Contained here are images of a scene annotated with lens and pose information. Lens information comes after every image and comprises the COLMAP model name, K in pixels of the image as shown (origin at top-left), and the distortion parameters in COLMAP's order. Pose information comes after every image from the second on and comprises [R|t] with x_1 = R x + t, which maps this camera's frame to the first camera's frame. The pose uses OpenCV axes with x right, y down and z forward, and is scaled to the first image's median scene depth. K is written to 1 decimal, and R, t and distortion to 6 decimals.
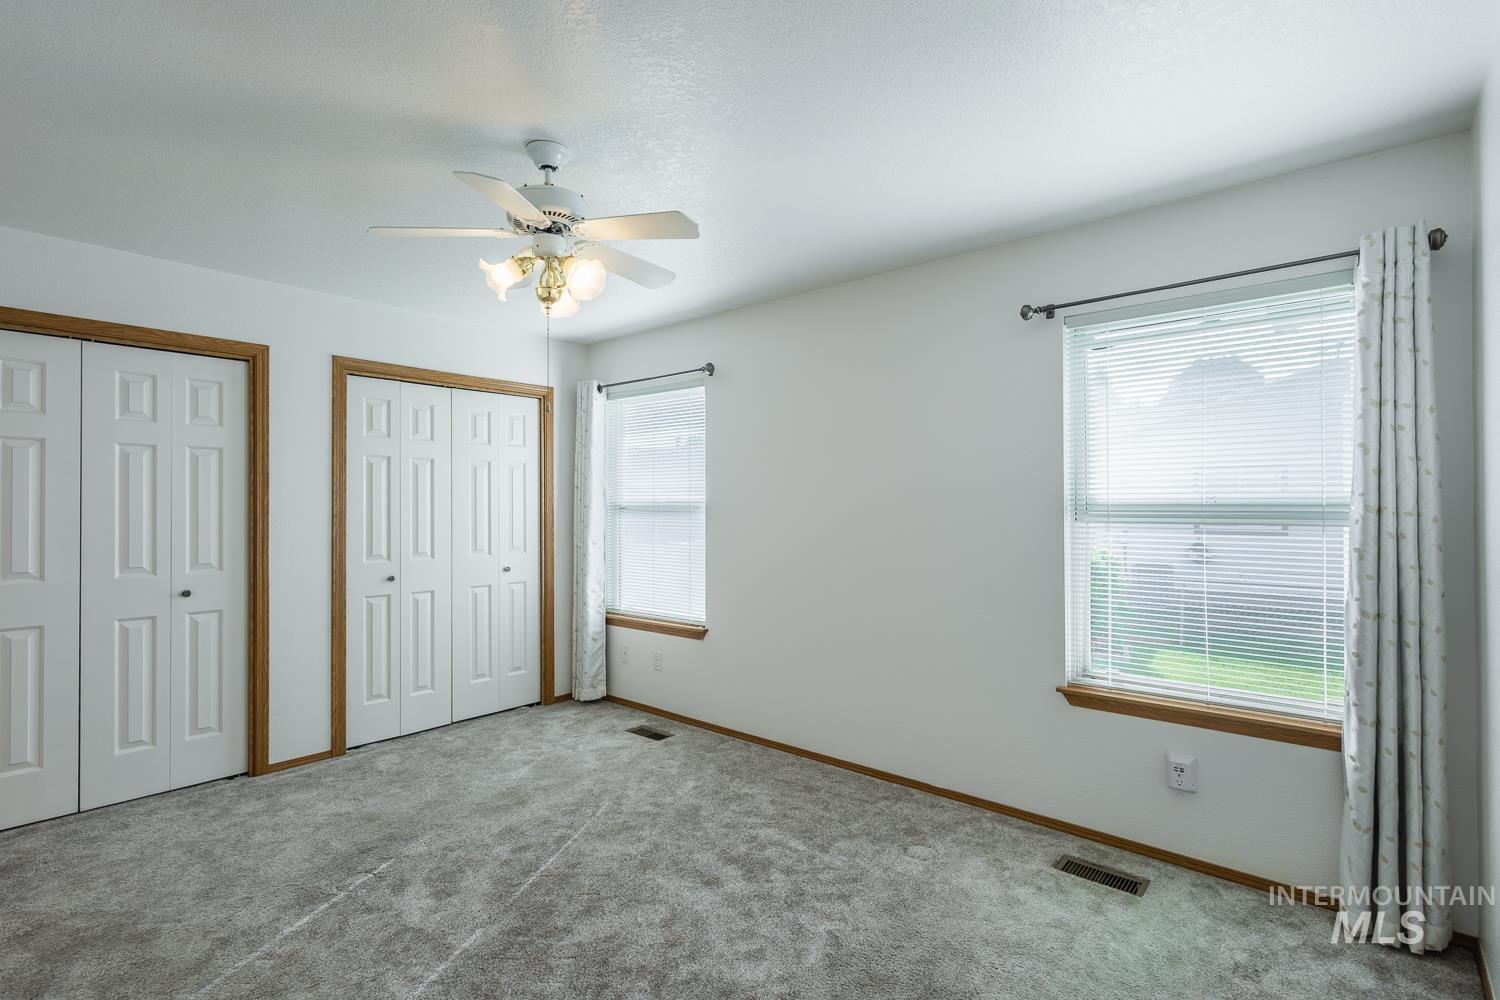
lens RADIAL K [[699.0, 0, 750.0], [0, 699.0, 500.0], [0, 0, 1]] dist [0.018495, -0.000052]
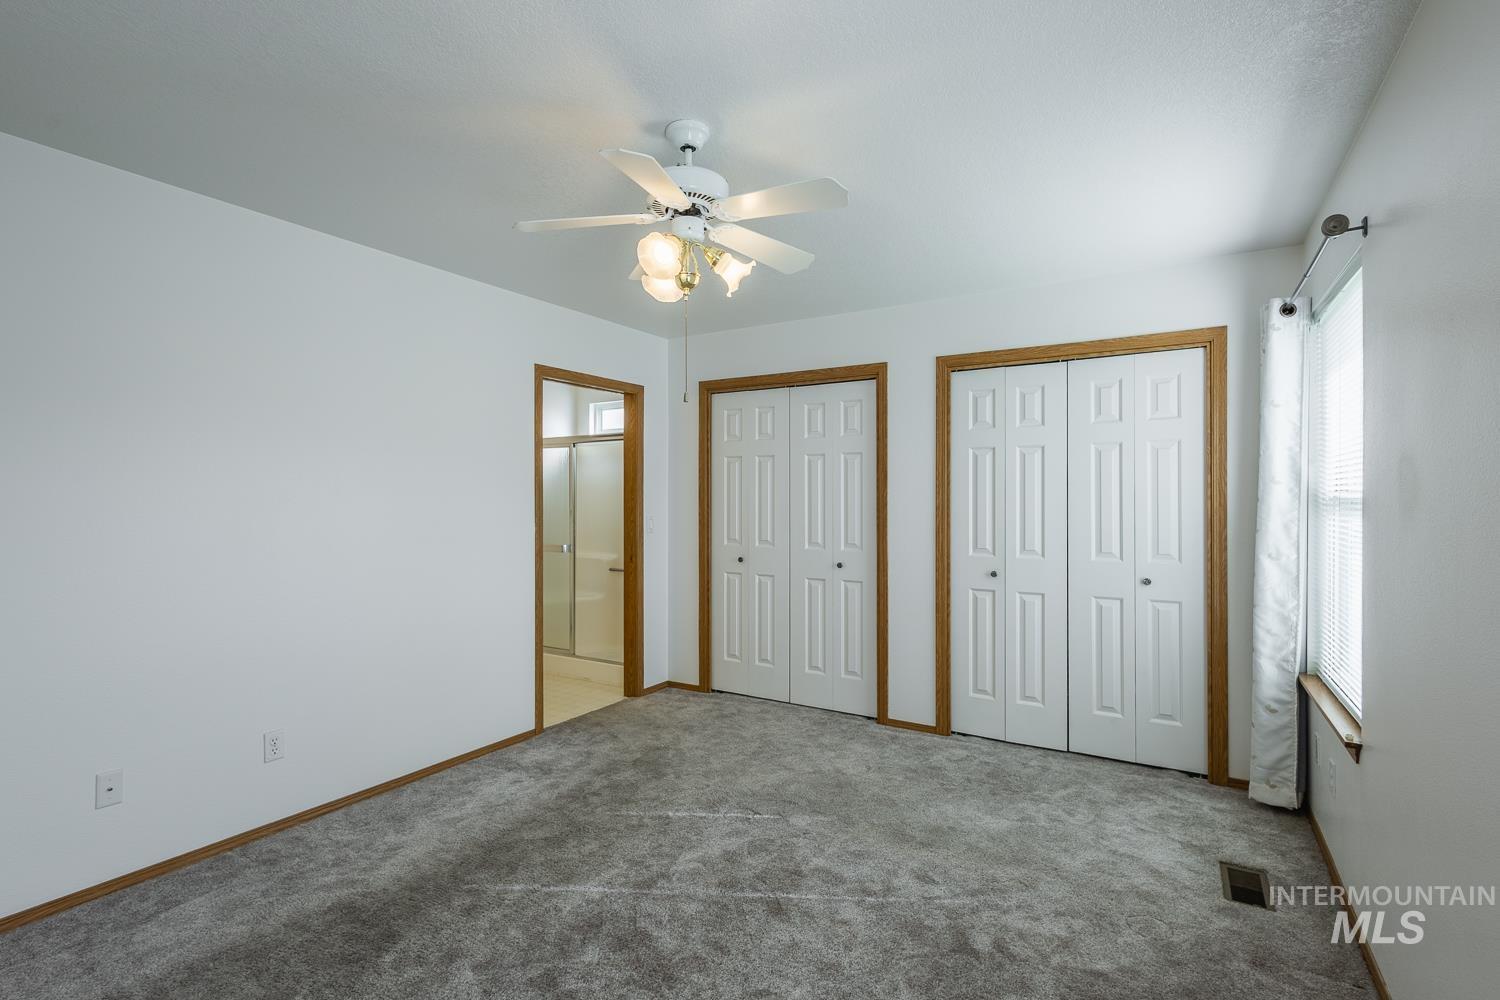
lens RADIAL K [[699.0, 0, 750.0], [0, 699.0, 500.0], [0, 0, 1]] dist [0.018495, -0.000052]
pose [[0.185073, 0.001571, -0.982723, 0.400059], [0.007219, 0.999970, 0.002958, 0.005676], [0.982698, -0.007642, 0.185056, 0.532055]]
